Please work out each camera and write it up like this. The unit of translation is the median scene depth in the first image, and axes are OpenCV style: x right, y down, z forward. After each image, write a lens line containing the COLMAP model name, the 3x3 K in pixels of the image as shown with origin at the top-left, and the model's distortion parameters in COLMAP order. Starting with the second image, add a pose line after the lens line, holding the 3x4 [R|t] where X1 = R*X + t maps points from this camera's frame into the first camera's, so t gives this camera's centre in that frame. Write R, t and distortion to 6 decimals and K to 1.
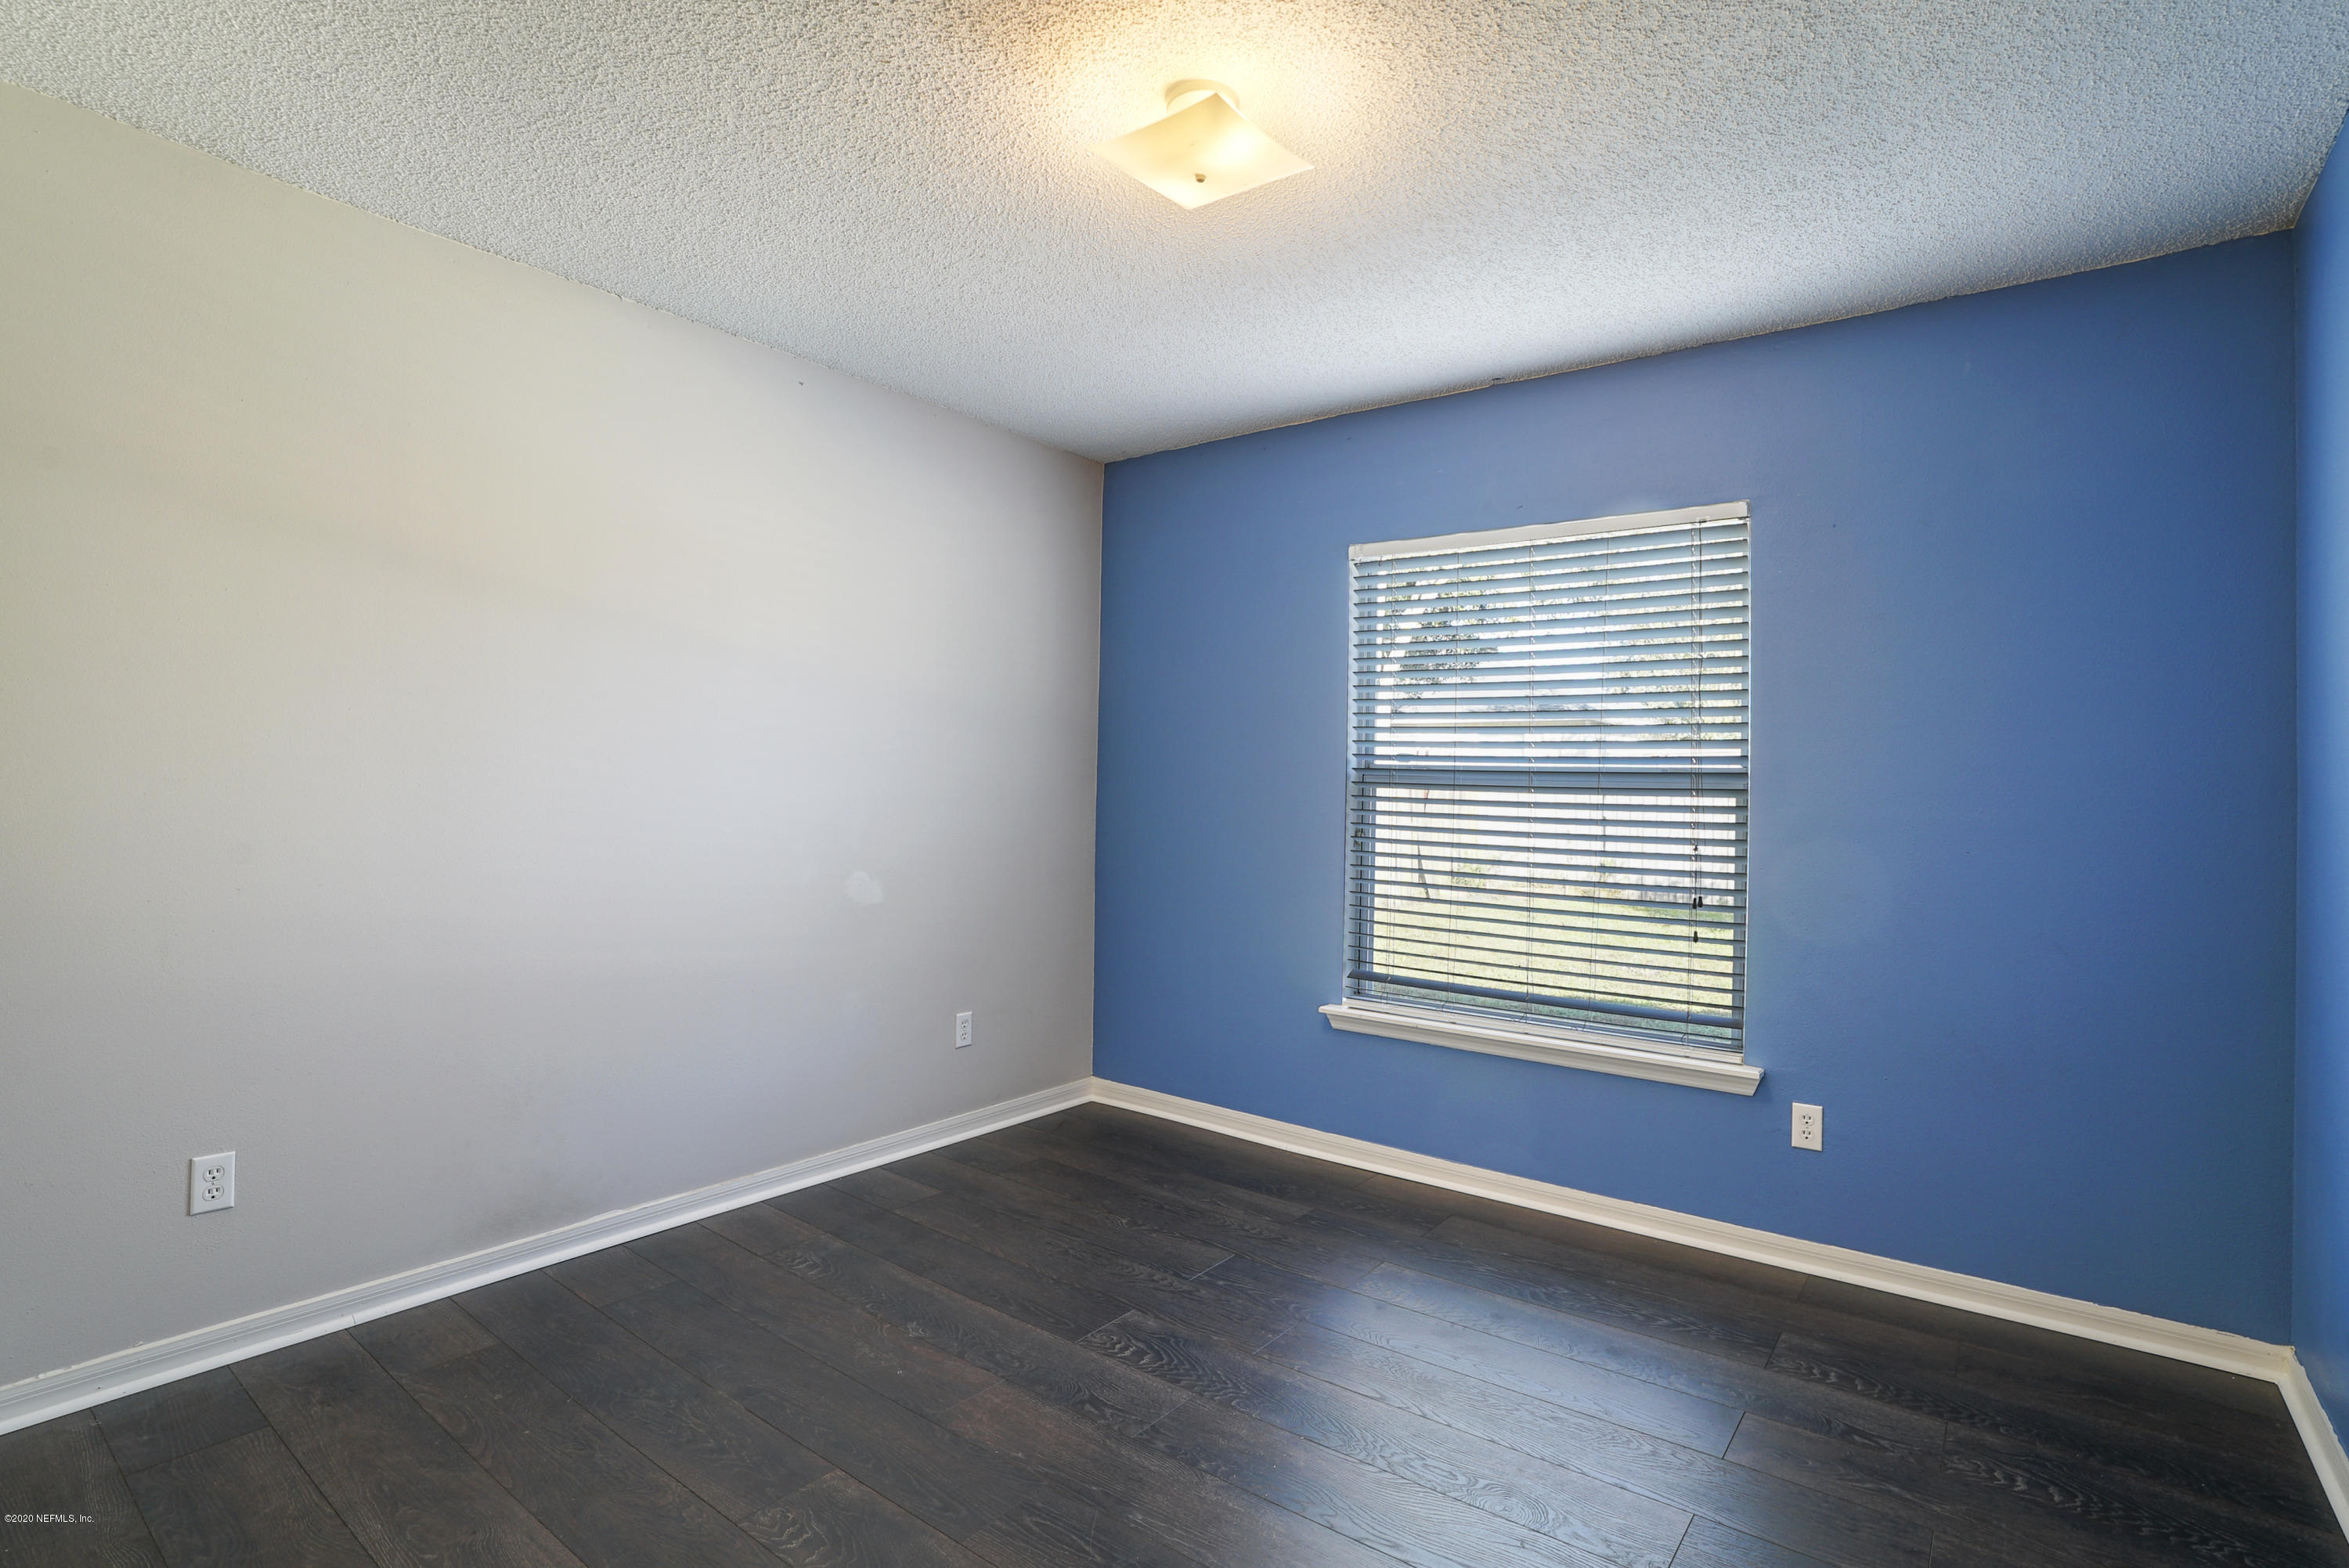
lens RADIAL K [[1115.1, 0, 1194.1], [0, 1115.1, 784.0], [0, 0, 1]] dist [-0.026164, 0.003506]
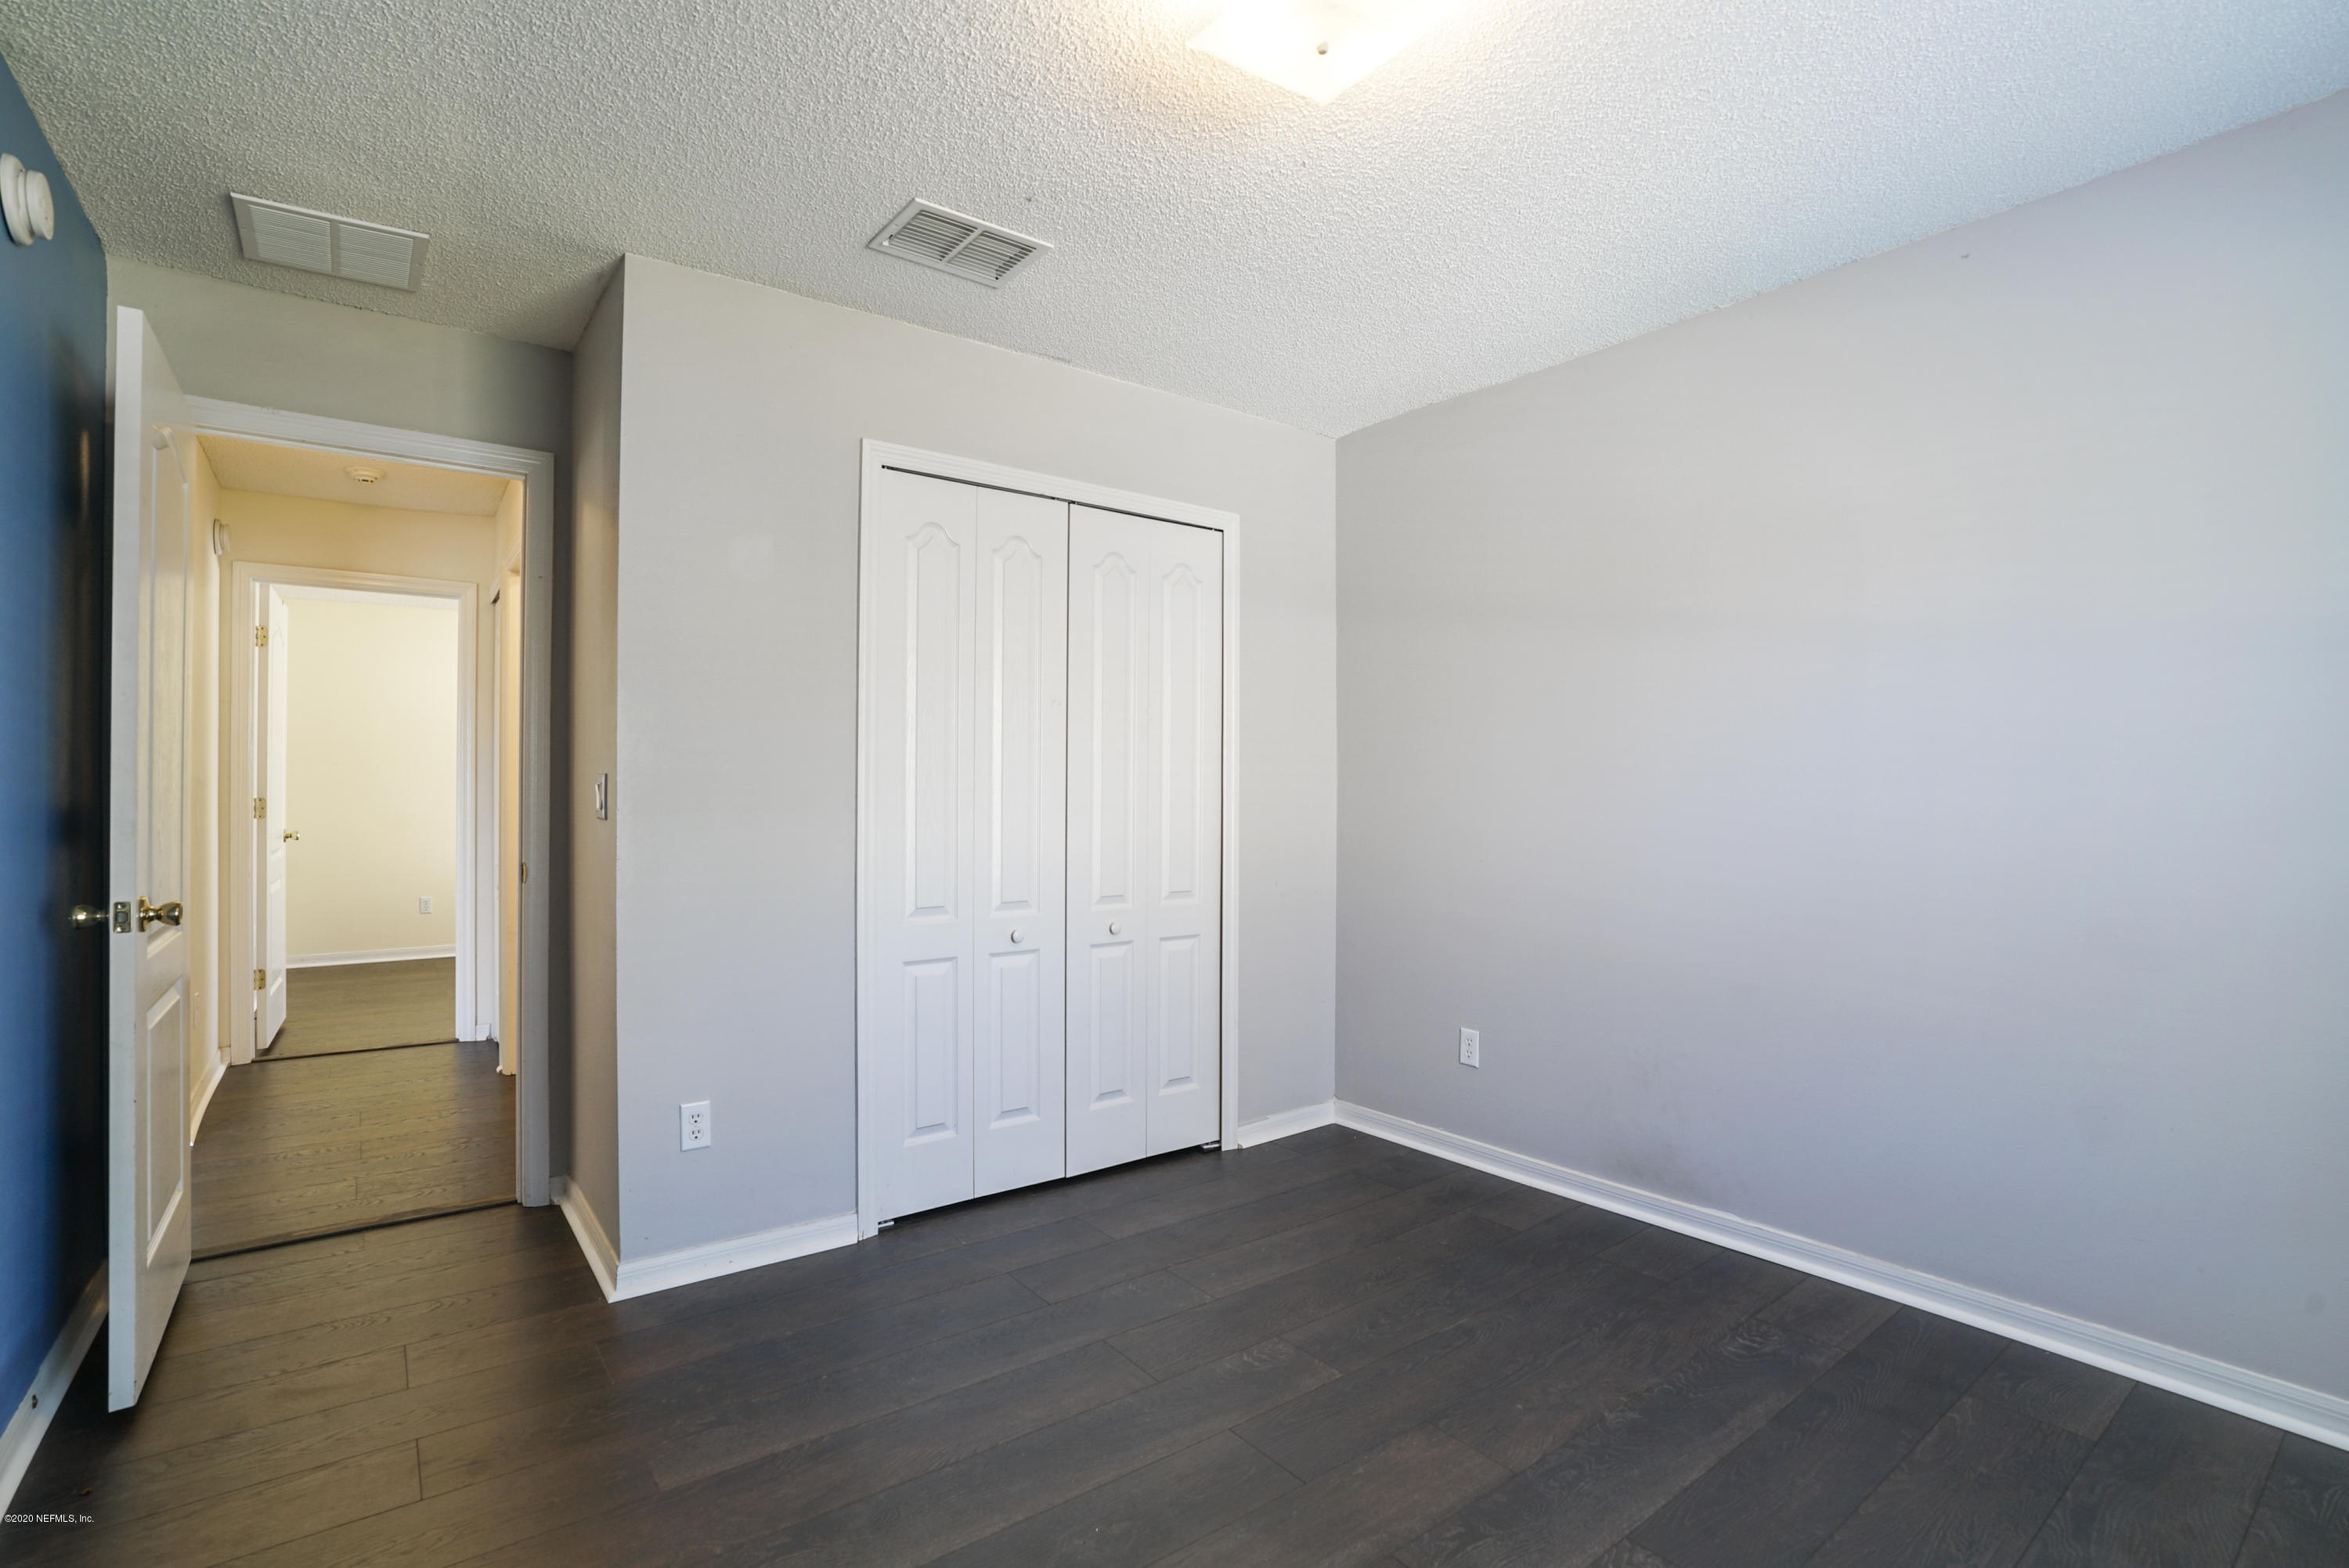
lens RADIAL K [[1115.1, 0, 1174.6], [0, 1115.1, 787.9], [0, 0, 1]] dist [-0.026164, 0.003506]
pose [[-0.254951, -0.015625, -0.966828, 0.605382], [0.002993, 0.999852, -0.016948, 0.012208], [0.966949, -0.007214, -0.254866, 0.789106]]
